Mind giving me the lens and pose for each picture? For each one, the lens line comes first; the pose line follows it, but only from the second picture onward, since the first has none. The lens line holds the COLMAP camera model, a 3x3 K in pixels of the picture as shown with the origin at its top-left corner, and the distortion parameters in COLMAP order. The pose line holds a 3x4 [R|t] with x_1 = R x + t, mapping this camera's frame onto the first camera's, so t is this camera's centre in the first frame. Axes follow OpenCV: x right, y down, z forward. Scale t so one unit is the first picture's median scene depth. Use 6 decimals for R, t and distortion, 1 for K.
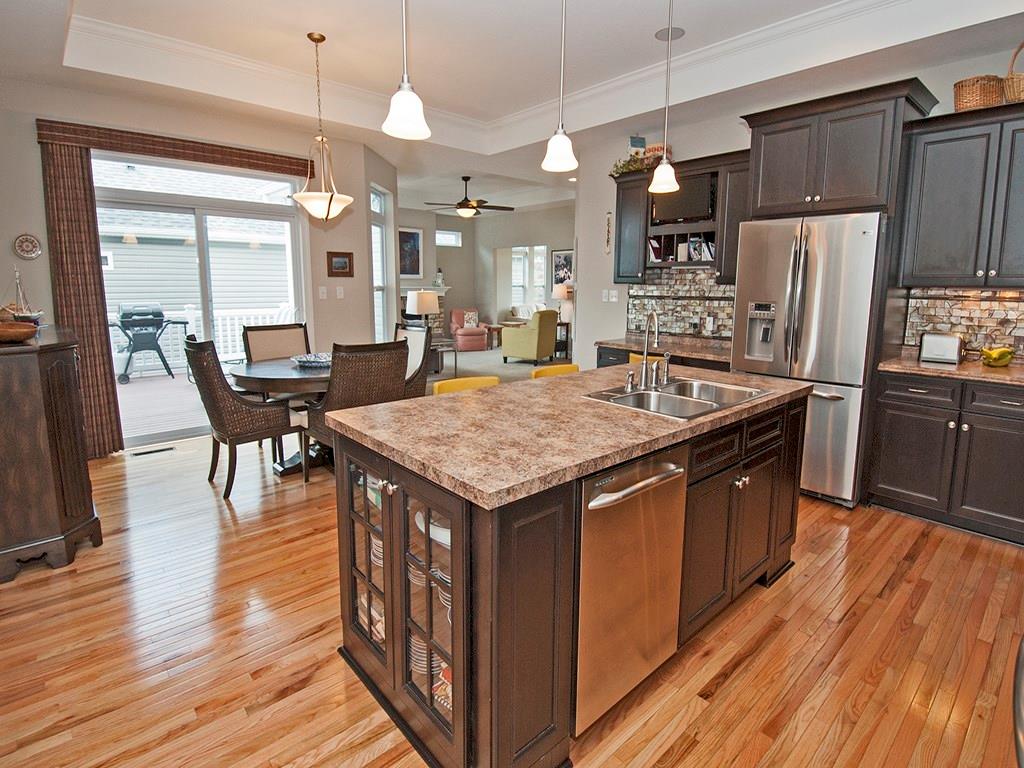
lens RADIAL K [[516.1, 0, 525.6], [0, 516.1, 353.7], [0, 0, 1]] dist [0.001387, -0.018229]
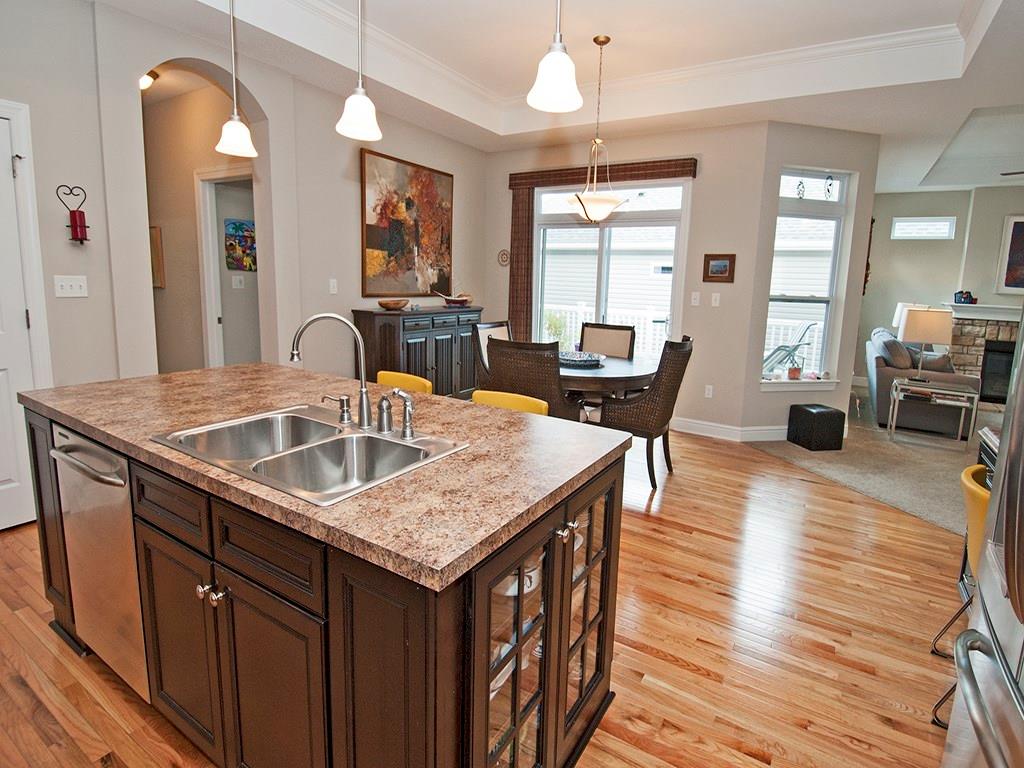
lens RADIAL K [[516.1, 0, 525.6], [0, 516.1, 353.7], [0, 0, 1]] dist [0.001387, -0.018229]
pose [[0.281413, 0.136002, -0.949900, 0.406486], [-0.163652, 0.982205, 0.092145, -0.055558], [0.945529, 0.129522, 0.298662, 0.437230]]
